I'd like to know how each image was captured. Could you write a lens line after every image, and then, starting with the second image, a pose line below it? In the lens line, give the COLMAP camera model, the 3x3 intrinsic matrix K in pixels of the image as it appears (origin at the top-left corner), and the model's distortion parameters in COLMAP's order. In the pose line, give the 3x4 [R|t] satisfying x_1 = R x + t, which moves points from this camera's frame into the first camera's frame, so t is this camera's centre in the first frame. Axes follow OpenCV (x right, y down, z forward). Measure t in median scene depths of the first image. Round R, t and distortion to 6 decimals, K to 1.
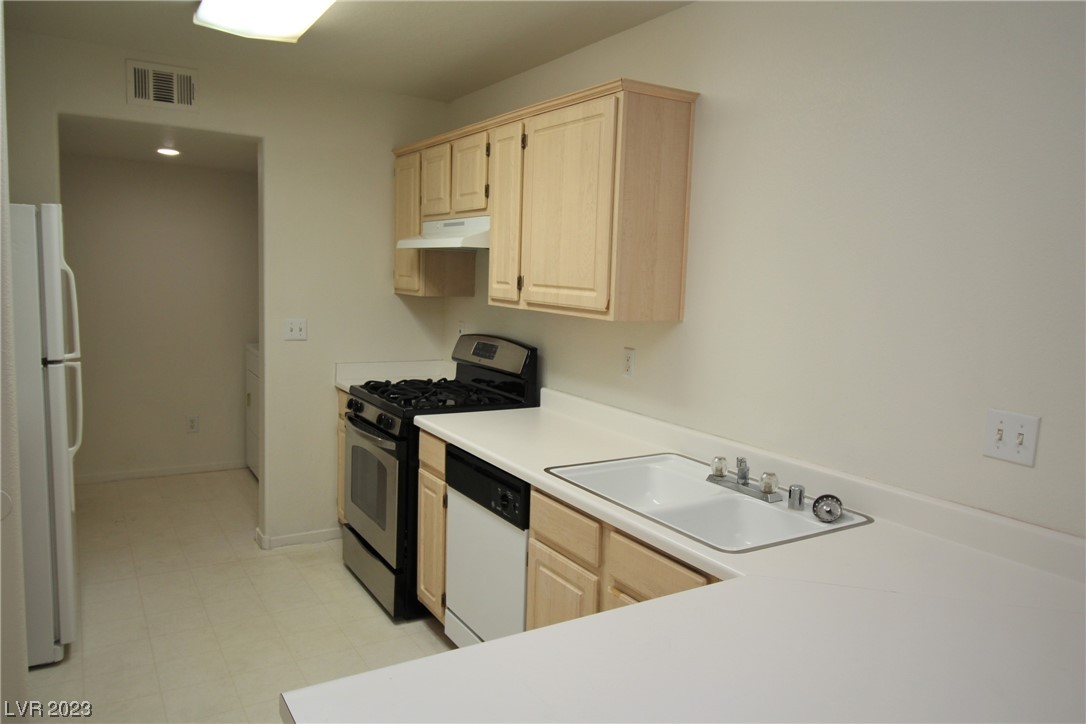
lens RADIAL K [[766.3, 0, 547.7], [0, 766.3, 355.5], [0, 0, 1]] dist [0.004939, -0.000874]
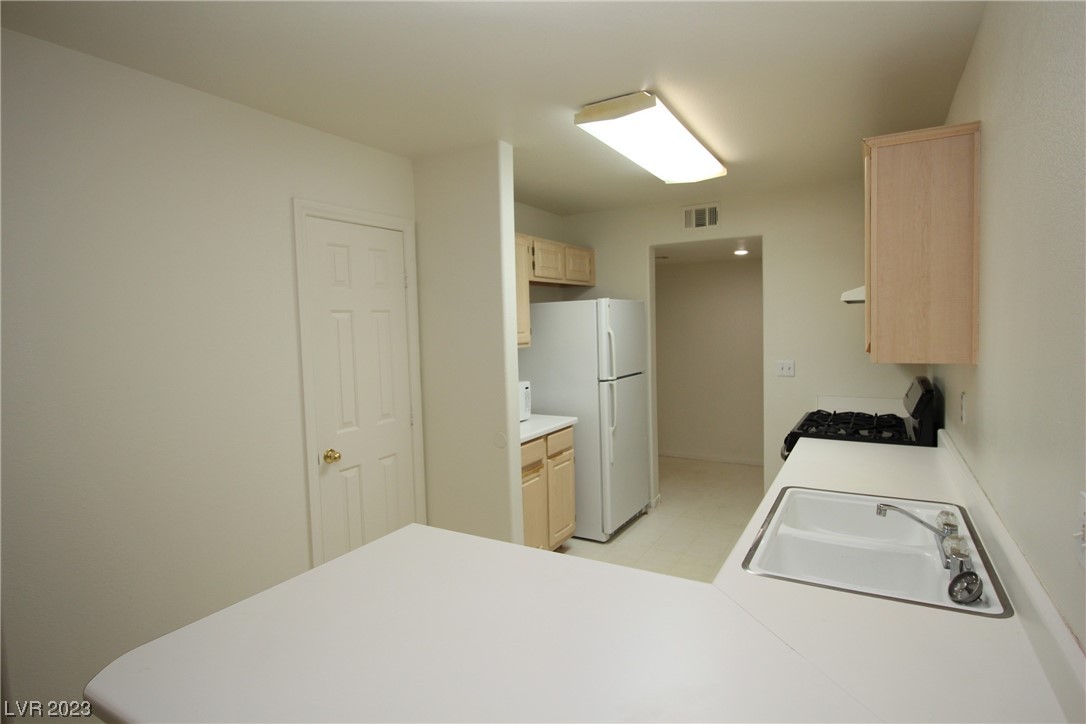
lens RADIAL K [[554.4, 0, 552.0], [0, 554.4, 355.9], [0, 0, 1]] dist [-0.000014, -0.016627]
pose [[0.478894, 0.002882, -0.877868, 0.444625], [-0.055147, 0.998118, -0.026807, -0.008348], [0.876139, 0.061250, 0.478152, 0.203919]]
